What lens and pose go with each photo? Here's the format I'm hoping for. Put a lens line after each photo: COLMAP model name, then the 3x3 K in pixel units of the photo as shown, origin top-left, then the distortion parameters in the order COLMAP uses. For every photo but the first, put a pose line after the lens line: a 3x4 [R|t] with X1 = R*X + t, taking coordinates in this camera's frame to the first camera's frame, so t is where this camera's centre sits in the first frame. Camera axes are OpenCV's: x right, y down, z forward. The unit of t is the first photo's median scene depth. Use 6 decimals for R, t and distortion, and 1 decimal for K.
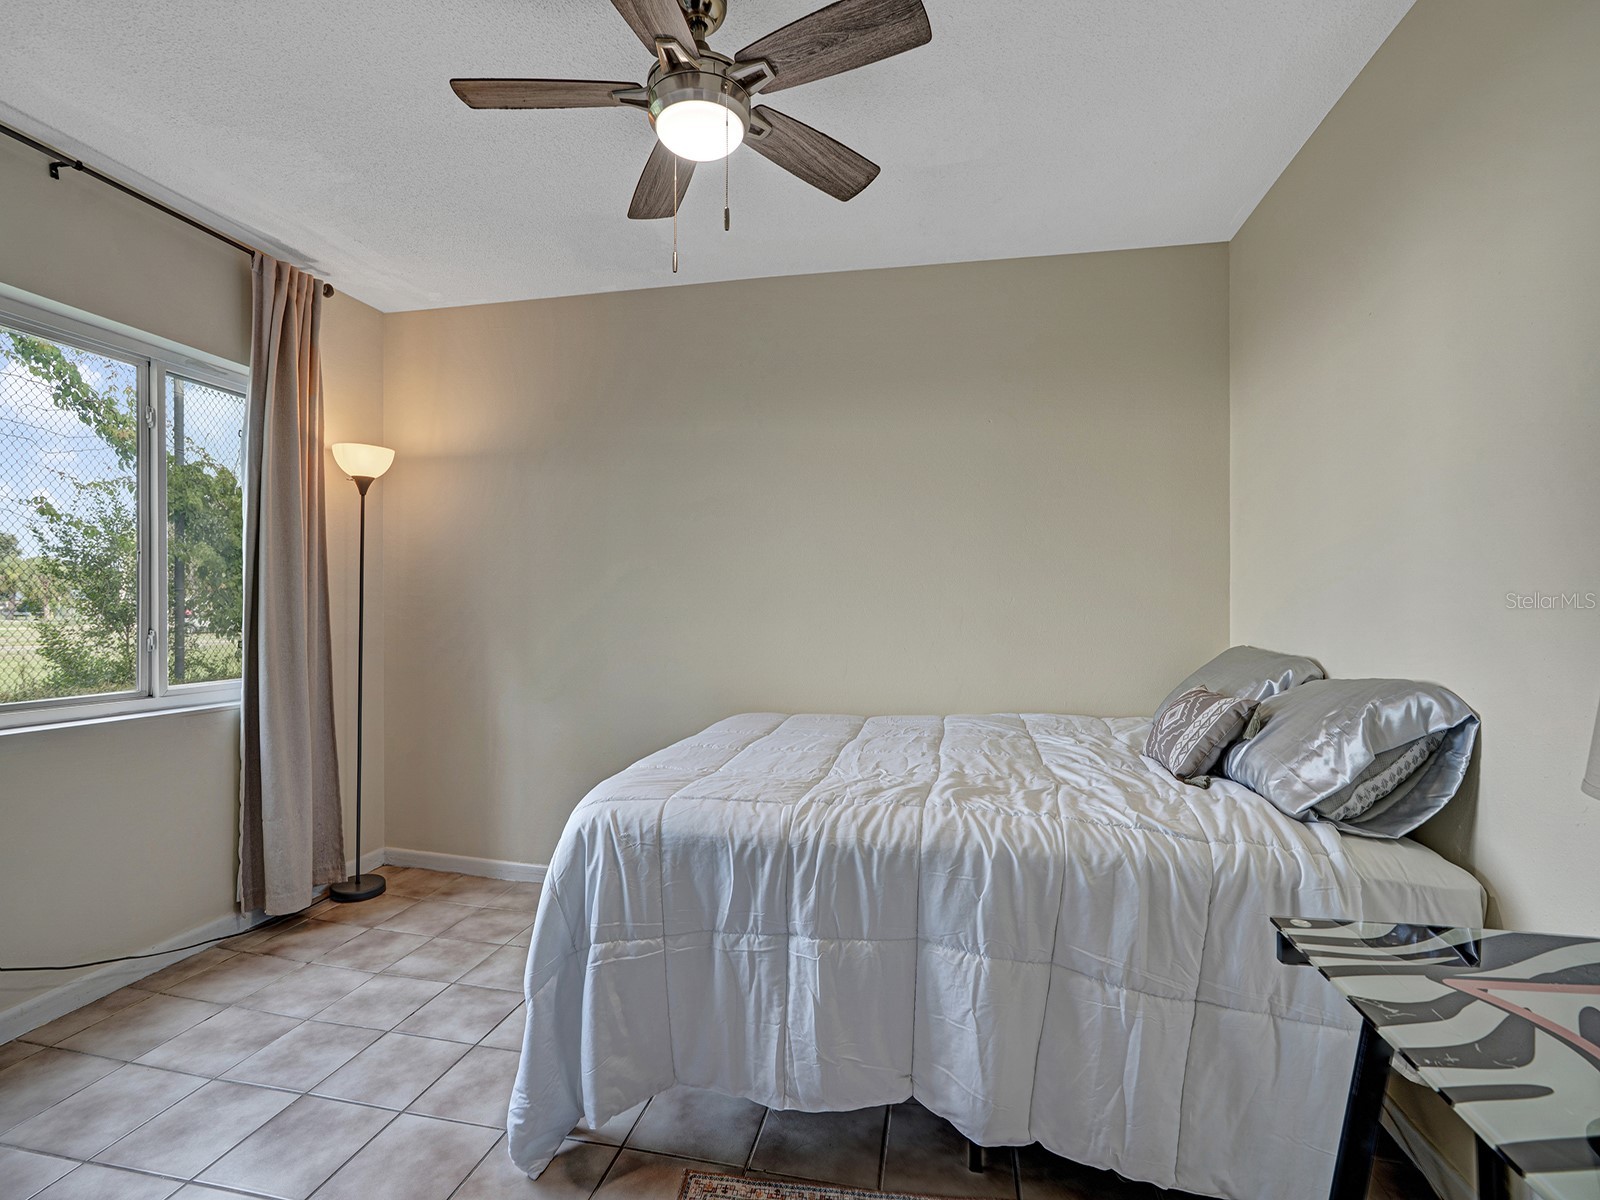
lens RADIAL K [[757.4, 0, 804.5], [0, 757.4, 602.8], [0, 0, 1]] dist [-0.052840, 0.022496]
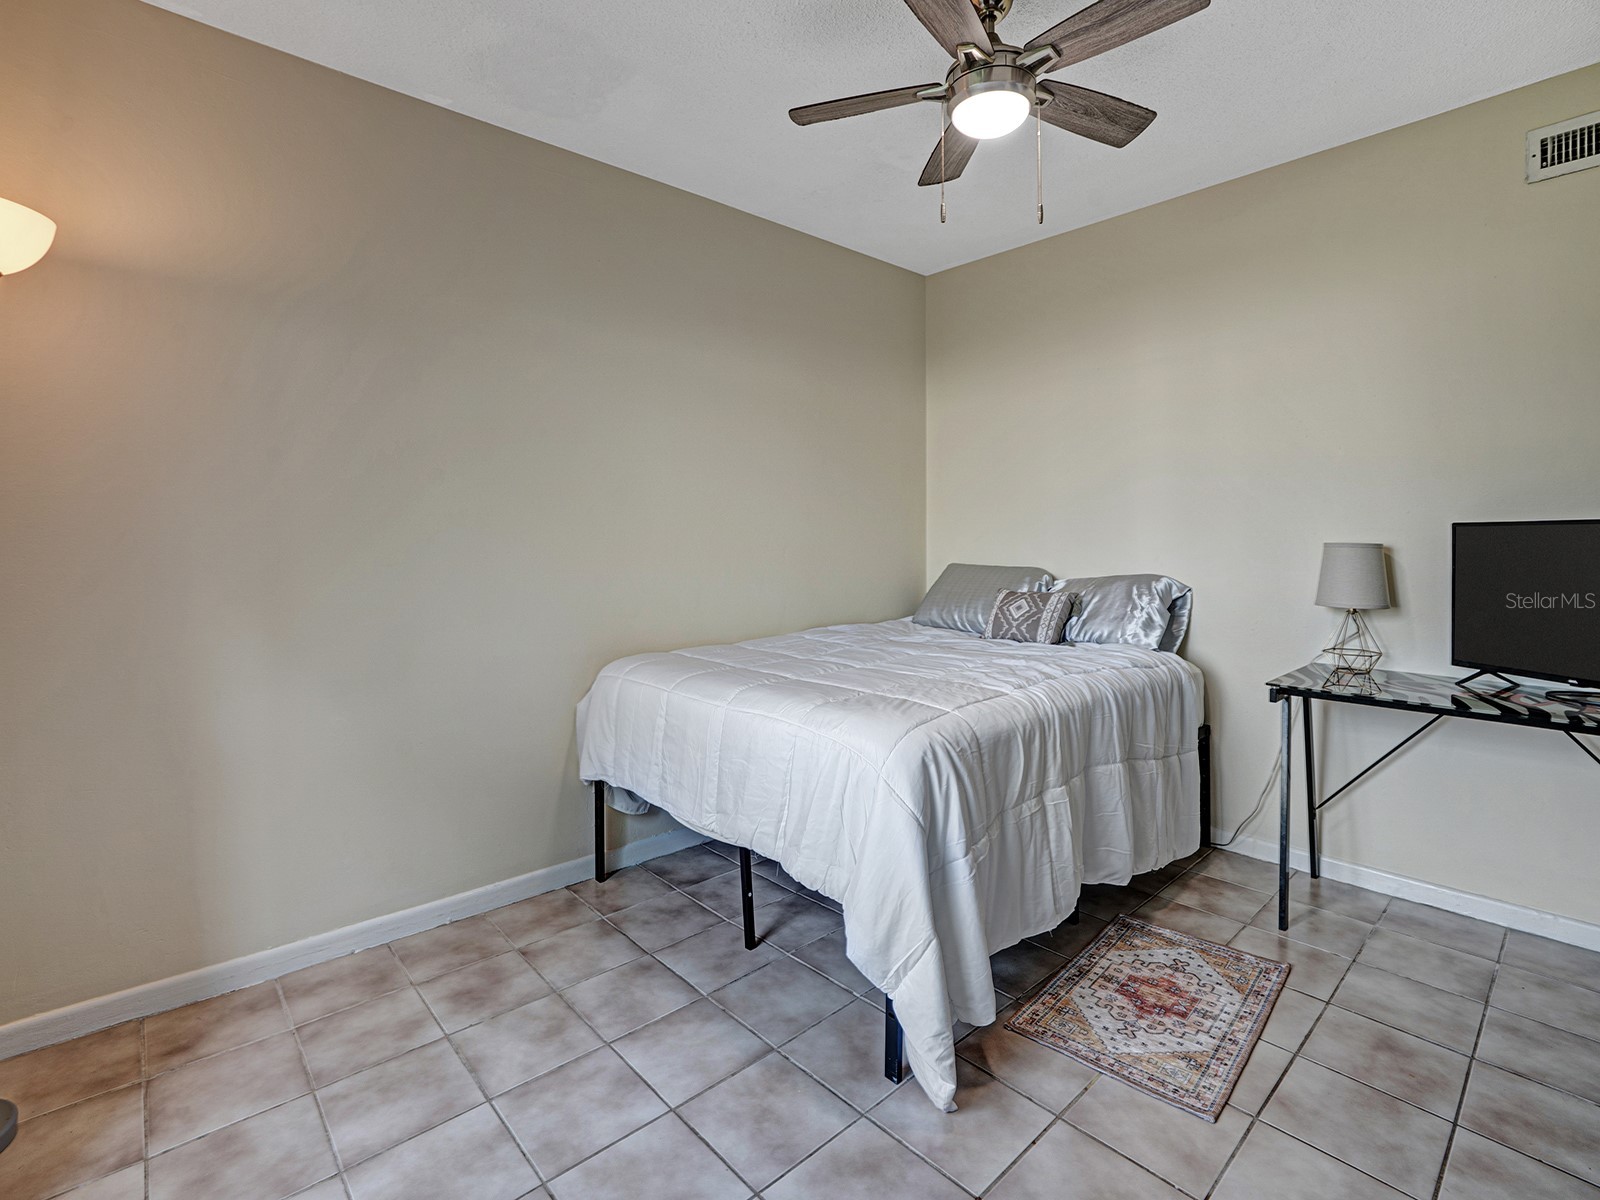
lens RADIAL K [[741.5, 0, 795.3], [0, 741.5, 541.5], [0, 0, 1]] dist [-0.048234, 0.016673]
pose [[0.592375, 0.002476, 0.805659, -1.040360], [0.004978, 0.999965, -0.006733, 0.017067], [-0.805647, 0.007999, 0.592342, 0.481957]]
